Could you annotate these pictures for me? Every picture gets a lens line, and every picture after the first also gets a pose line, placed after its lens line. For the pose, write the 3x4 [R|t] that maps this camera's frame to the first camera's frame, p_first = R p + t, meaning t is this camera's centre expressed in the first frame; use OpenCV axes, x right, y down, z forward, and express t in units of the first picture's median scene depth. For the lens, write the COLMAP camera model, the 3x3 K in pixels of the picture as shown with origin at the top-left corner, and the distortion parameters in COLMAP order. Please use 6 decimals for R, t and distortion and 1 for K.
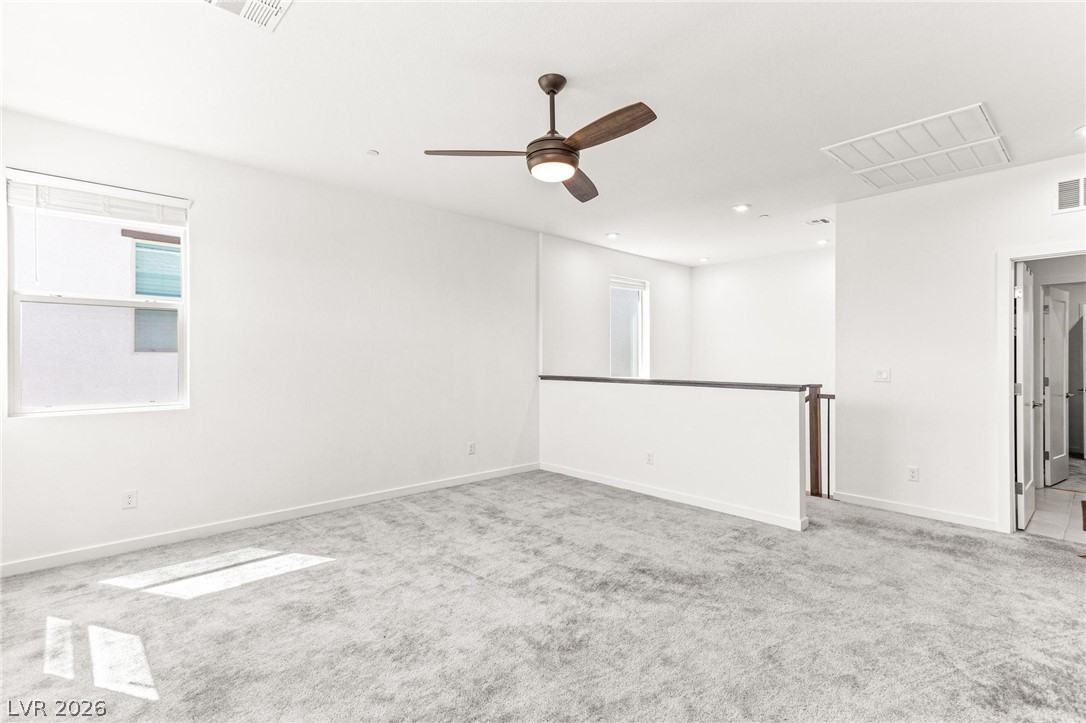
lens RADIAL K [[496.1, 0, 531.8], [0, 496.1, 358.8], [0, 0, 1]] dist [0.009420, 0.000272]
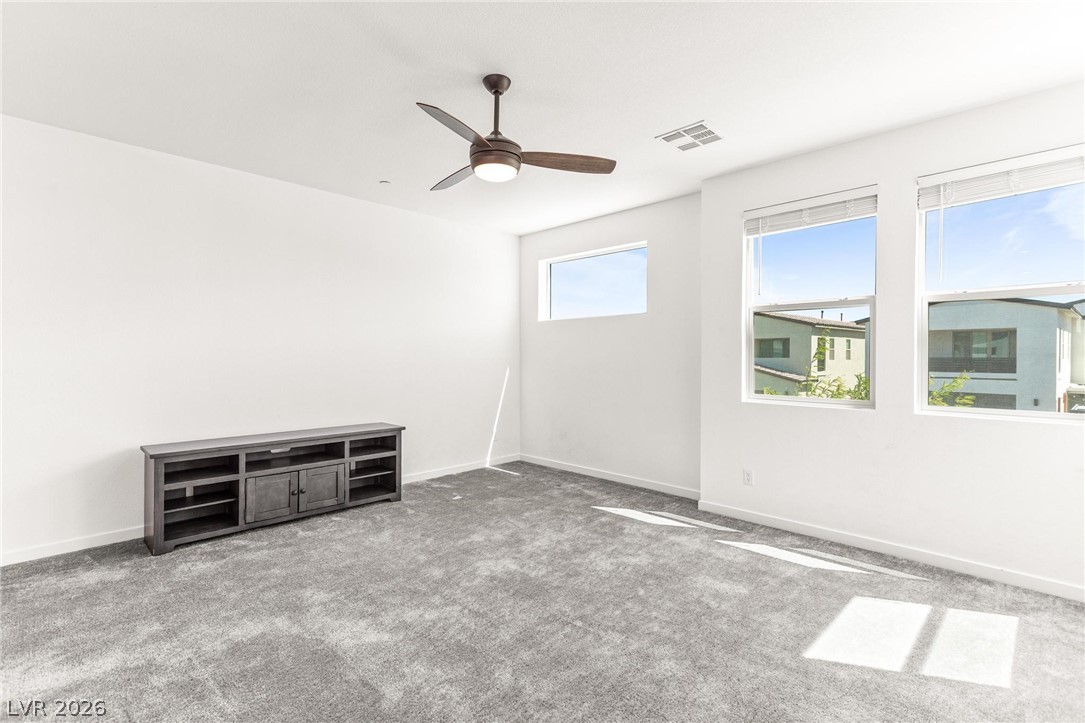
lens RADIAL K [[495.7, 0, 546.1], [0, 495.7, 357.9], [0, 0, 1]] dist [0.009420, 0.000272]
pose [[-0.998651, 0.000061, -0.051923, -0.026926], [-0.000092, 0.999996, 0.002936, 0.005706], [0.051923, 0.002937, -0.998647, 1.594896]]
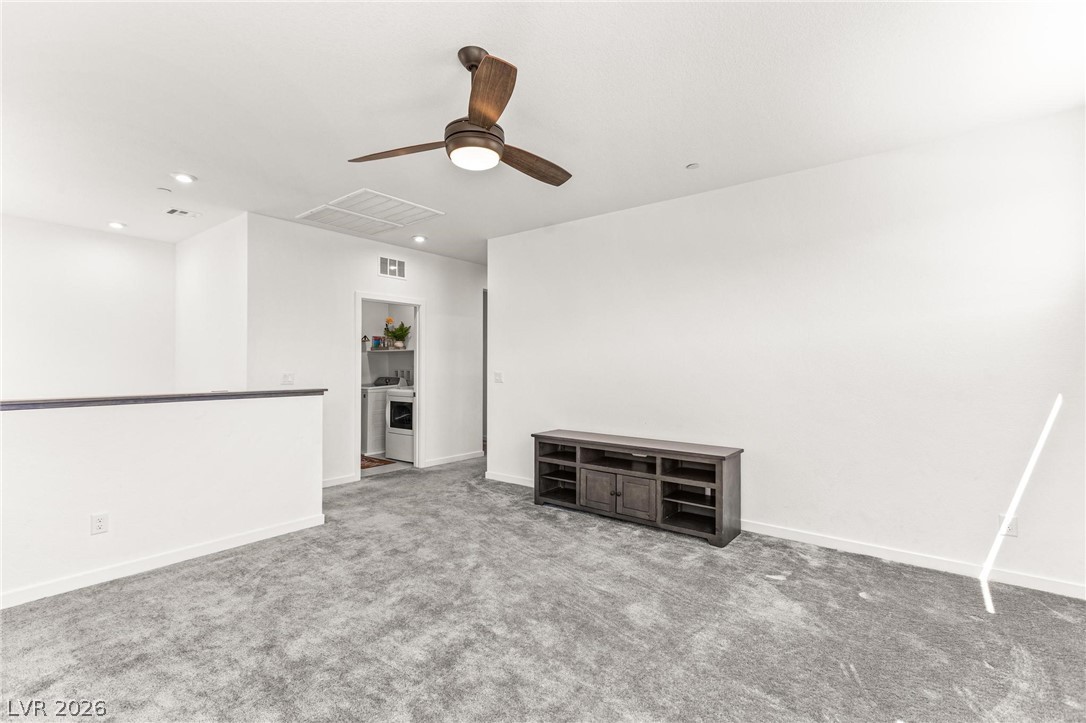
lens RADIAL K [[496.1, 0, 533.6], [0, 496.1, 363.6], [0, 0, 1]] dist [0.009420, 0.000272]
pose [[-0.155711, 0.000443, 0.987803, -0.691514], [-0.002453, 0.999997, -0.000835, -0.002697], [-0.987800, -0.002553, -0.155710, 0.829221]]
